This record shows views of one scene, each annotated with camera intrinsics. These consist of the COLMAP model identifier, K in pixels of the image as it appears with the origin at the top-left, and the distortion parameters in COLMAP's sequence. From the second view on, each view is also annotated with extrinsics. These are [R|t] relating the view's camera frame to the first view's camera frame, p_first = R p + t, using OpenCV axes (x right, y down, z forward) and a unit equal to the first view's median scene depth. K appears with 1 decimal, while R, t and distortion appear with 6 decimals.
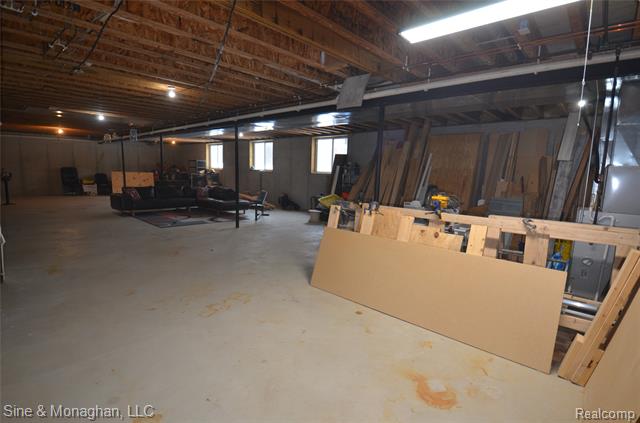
lens RADIAL K [[299.5, 0, 321.5], [0, 299.5, 210.2], [0, 0, 1]] dist [0.016558, 0.000074]
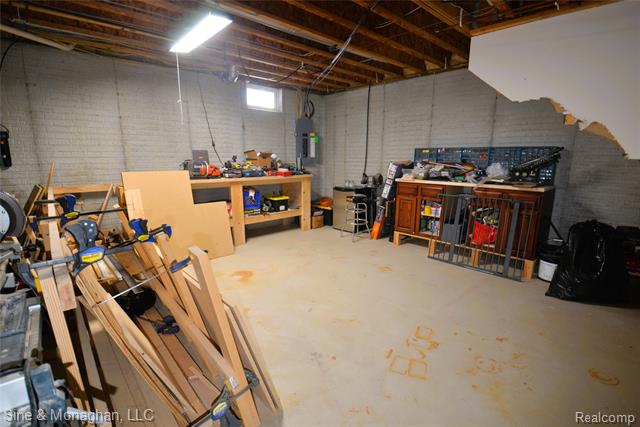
lens RADIAL K [[299.5, 0, 322.0], [0, 299.5, 214.4], [0, 0, 1]] dist [0.016558, 0.000074]
pose [[-0.995179, -0.050713, 0.083949, -0.041693], [-0.022245, 0.950347, 0.310397, -0.056203], [-0.095522, 0.307033, -0.946893, 0.458893]]
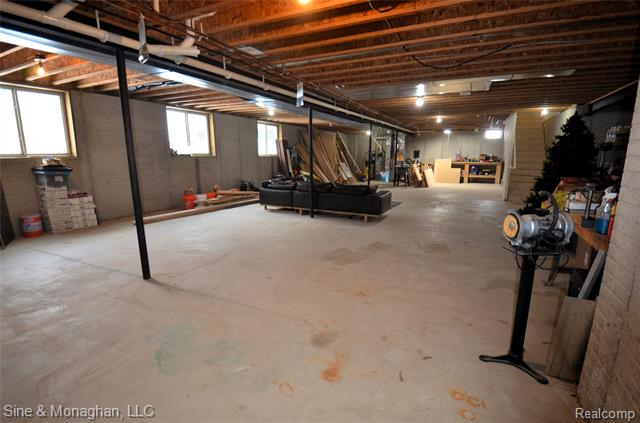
lens RADIAL K [[299.5, 0, 323.4], [0, 299.5, 214.3], [0, 0, 1]] dist [0.016558, 0.000074]
pose [[-0.253840, -0.219188, 0.942084, -1.092098], [0.113433, 0.960519, 0.254041, -0.168030], [-0.960572, 0.171349, -0.218955, 1.045552]]
